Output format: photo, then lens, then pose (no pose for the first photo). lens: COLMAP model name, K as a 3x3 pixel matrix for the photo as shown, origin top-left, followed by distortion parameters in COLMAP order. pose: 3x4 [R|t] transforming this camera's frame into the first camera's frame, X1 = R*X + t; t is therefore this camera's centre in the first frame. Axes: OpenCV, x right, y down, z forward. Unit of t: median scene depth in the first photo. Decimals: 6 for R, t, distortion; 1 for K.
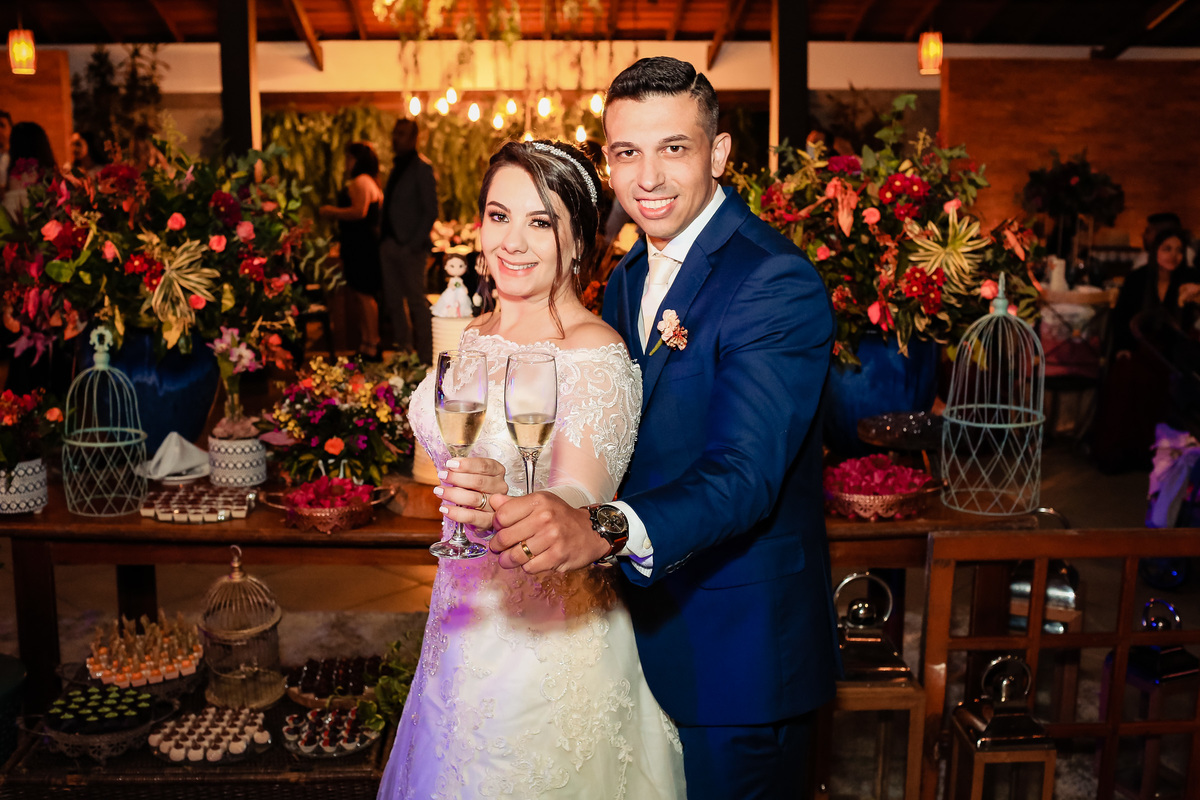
lens RADIAL K [[1231.1, 0, 597.2], [0, 1231.1, 342.9], [0, 0, 1]] dist [-0.063240, 0.001574]
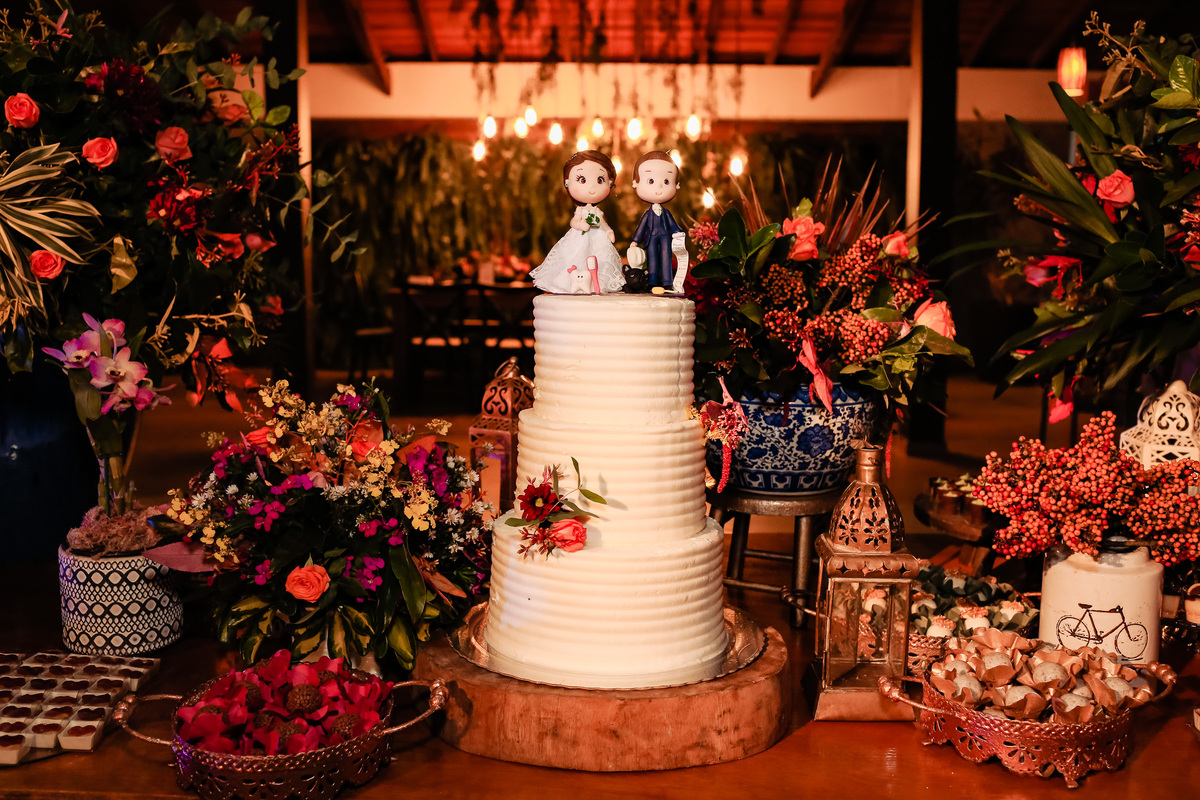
lens RADIAL K [[1189.0, 0, 600.0], [0, 1189.0, 400.0], [0, 0, 1]] dist [-0.072662, 0.005609]
pose [[0.998619, 0.016267, -0.049949, -0.085875], [-0.016301, 0.999867, -0.000267, 0.016553], [0.049938, 0.001081, 0.998752, 0.556648]]
